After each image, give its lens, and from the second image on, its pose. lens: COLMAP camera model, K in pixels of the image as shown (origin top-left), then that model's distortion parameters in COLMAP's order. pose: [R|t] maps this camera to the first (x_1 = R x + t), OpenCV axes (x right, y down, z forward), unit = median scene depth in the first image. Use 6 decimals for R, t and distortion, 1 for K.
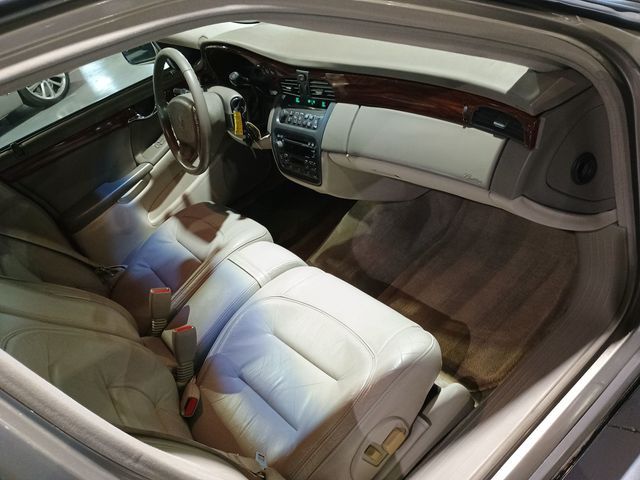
lens RADIAL K [[557.6, 0, 316.2], [0, 557.6, 240.5], [0, 0, 1]] dist [0.012200, -0.005079]
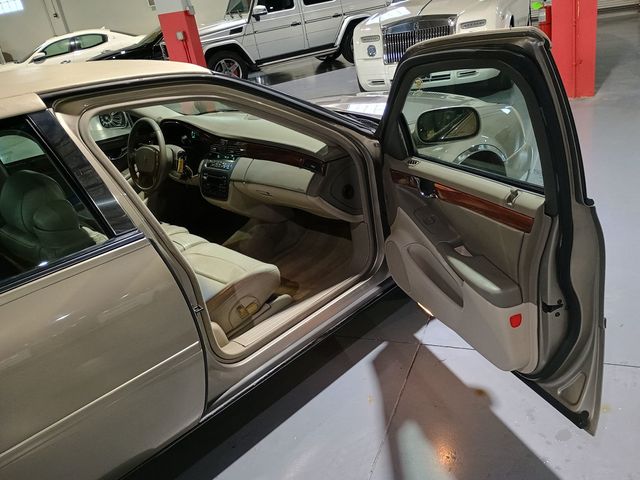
lens RADIAL K [[544.1, 0, 322.1], [0, 544.1, 238.7], [0, 0, 1]] dist [0.011967, 0.003510]
pose [[0.970303, 0.126814, 0.205985, -0.039119], [-0.081876, 0.973477, -0.213635, 0.362238], [-0.227613, 0.190425, 0.954951, -0.709796]]
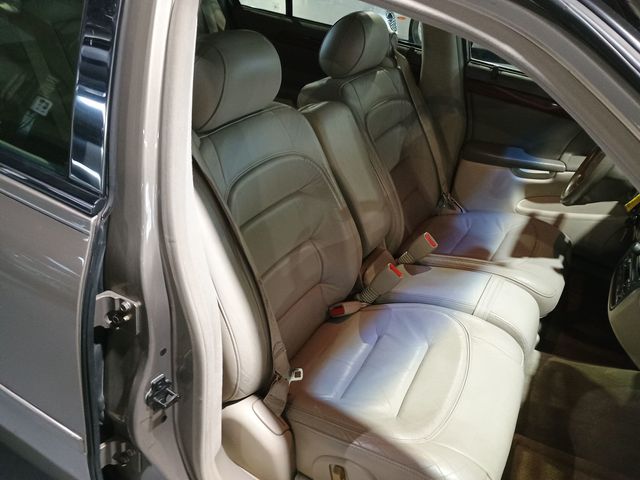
lens RADIAL K [[544.1, 0, 322.1], [0, 544.1, 238.7], [0, 0, 1]] dist [0.011967, 0.003510]
pose [[0.327985, 0.759922, -0.561199, 0.236542], [-0.706309, 0.591763, 0.388515, -0.170754], [0.627338, 0.268953, 0.730829, 0.109043]]
